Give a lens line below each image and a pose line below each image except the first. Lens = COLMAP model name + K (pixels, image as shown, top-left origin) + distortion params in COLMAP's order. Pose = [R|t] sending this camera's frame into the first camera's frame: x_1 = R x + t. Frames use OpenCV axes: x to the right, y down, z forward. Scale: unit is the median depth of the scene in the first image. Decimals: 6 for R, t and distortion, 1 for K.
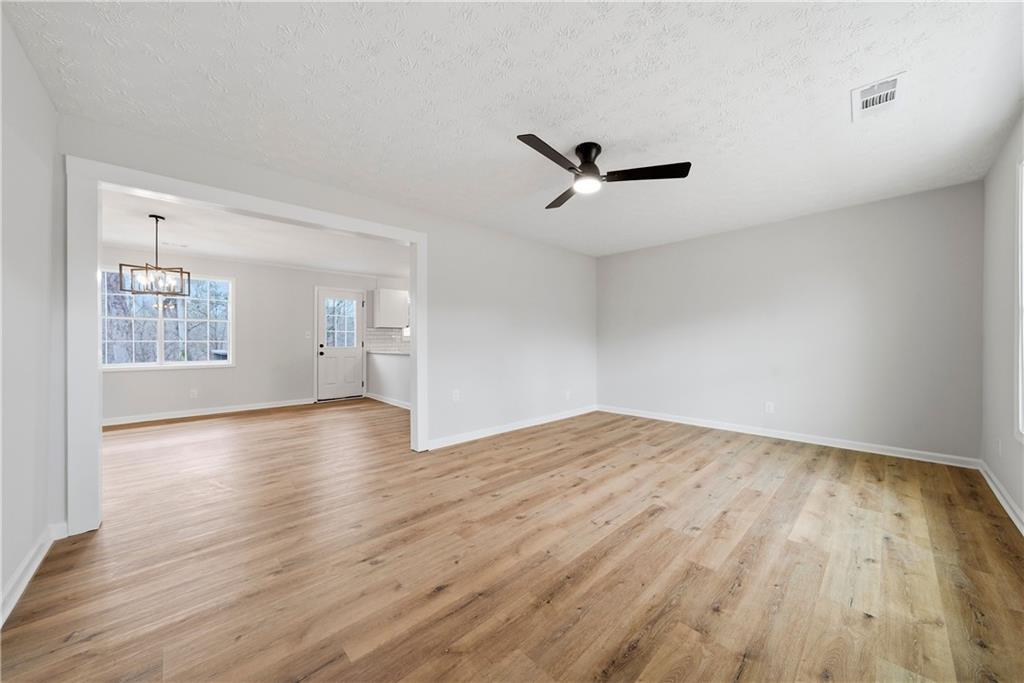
lens RADIAL K [[356.0, 0, 513.0], [0, 356.0, 340.7], [0, 0, 1]] dist [-0.006064, -0.000088]
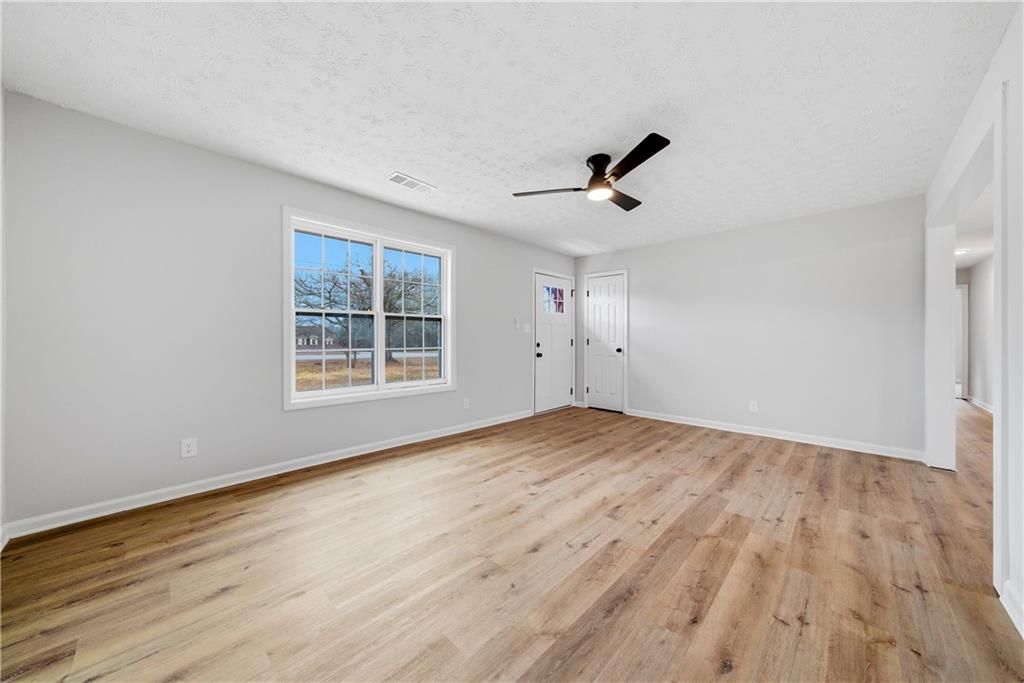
lens RADIAL K [[356.0, 0, 513.0], [0, 356.0, 340.7], [0, 0, 1]] dist [-0.006064, -0.000088]
pose [[-0.998716, 0.004014, -0.050490, 0.505510], [0.003961, 0.999991, 0.001155, 0.004693], [0.050494, 0.000953, -0.998724, 1.987496]]
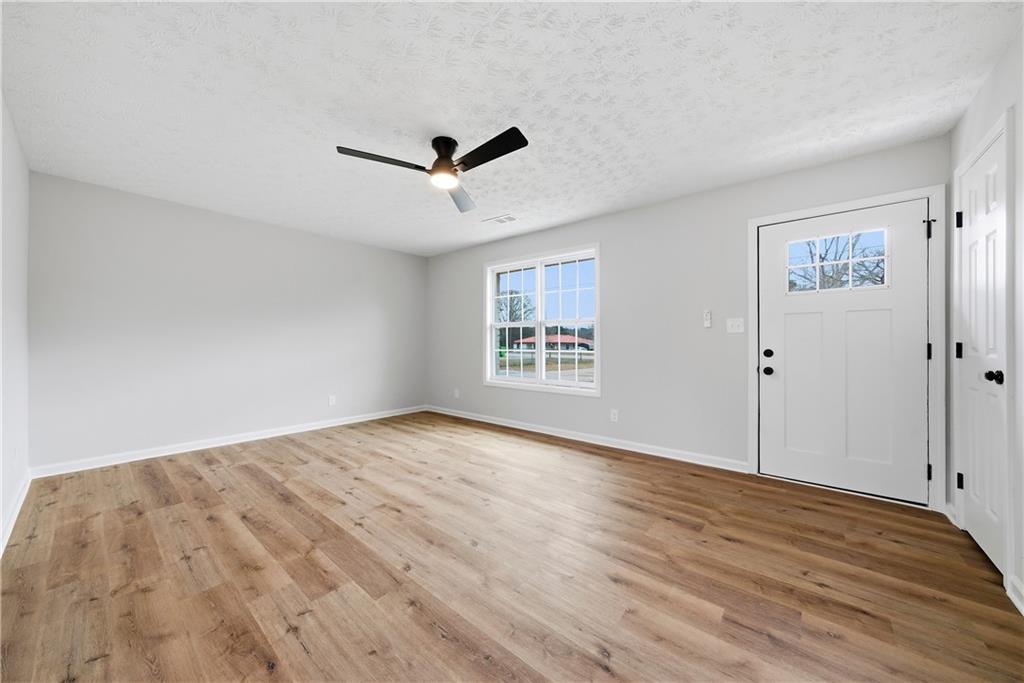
lens RADIAL K [[356.0, 0, 513.0], [0, 356.0, 340.7], [0, 0, 1]] dist [-0.006064, -0.000088]
pose [[-0.118195, 0.011540, 0.992923, -0.757757], [-0.006425, 0.999903, -0.012386, 0.012401], [-0.992970, -0.007843, -0.118110, 0.897233]]
